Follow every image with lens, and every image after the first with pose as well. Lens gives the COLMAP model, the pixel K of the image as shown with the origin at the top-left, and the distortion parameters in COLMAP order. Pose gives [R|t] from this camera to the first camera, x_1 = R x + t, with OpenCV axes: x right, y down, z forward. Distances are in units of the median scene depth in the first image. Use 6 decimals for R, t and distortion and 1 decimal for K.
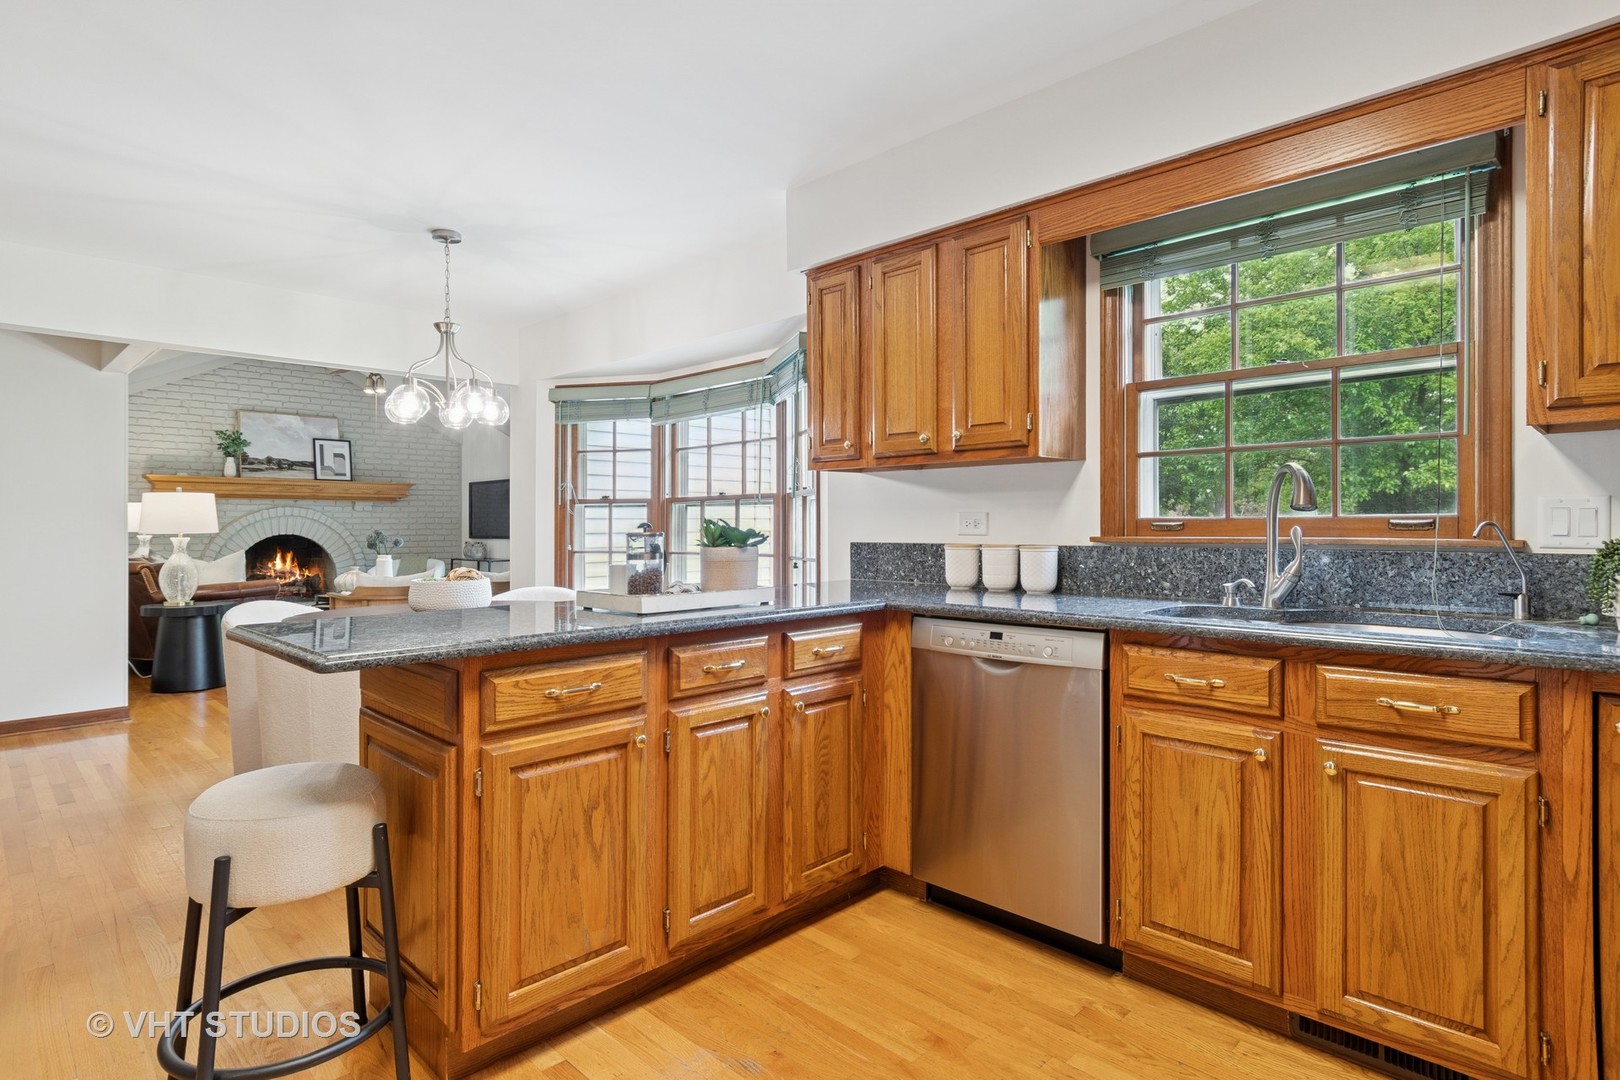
lens RADIAL K [[842.9, 0, 796.5], [0, 842.9, 515.6], [0, 0, 1]] dist [0.007105, -0.000228]
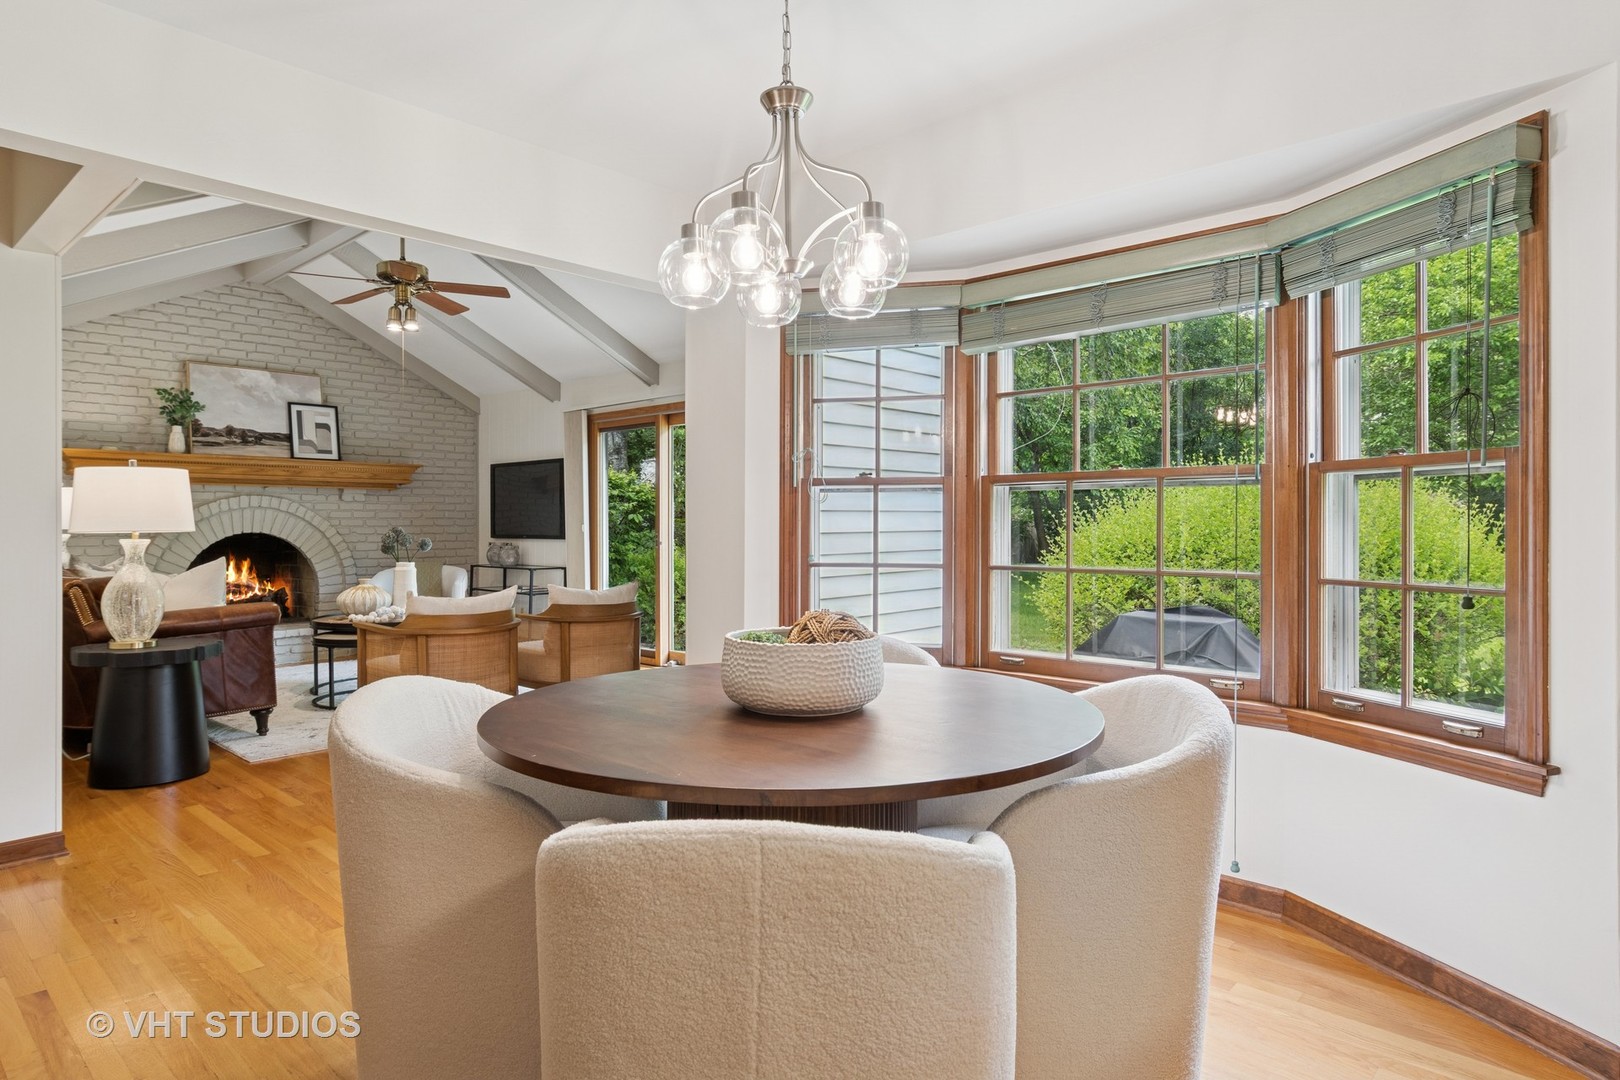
lens RADIAL K [[931.1, 0, 804.1], [0, 931.1, 517.9], [0, 0, 1]] dist [0.009020, -0.003760]
pose [[0.999359, 0.002476, 0.035701, -0.159566], [-0.002739, 0.999970, 0.007305, 0.002321], [-0.035682, -0.007398, 0.999336, 0.179438]]
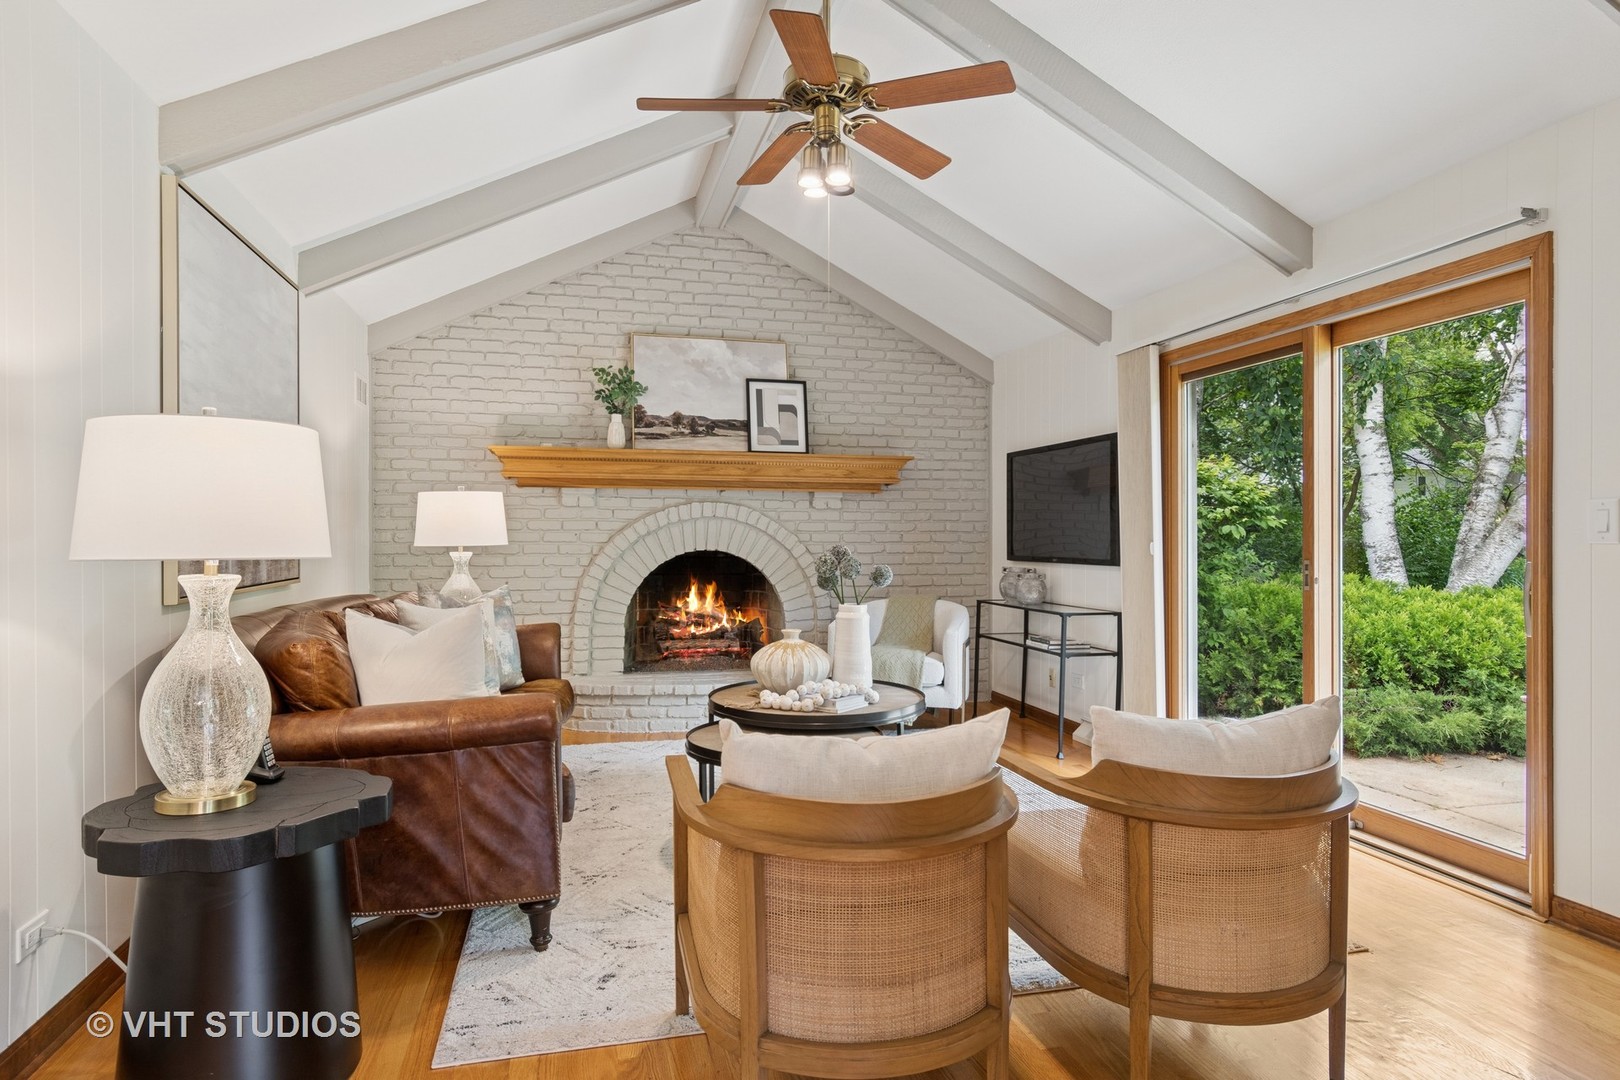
lens RADIAL K [[931.1, 0, 806.8], [0, 931.1, 531.3], [0, 0, 1]] dist [0.009020, -0.003760]
pose [[0.863331, 0.001588, -0.504636, -0.238619], [0.002288, 0.999972, 0.007061, 0.005436], [0.504633, -0.007250, 0.863303, 0.514125]]
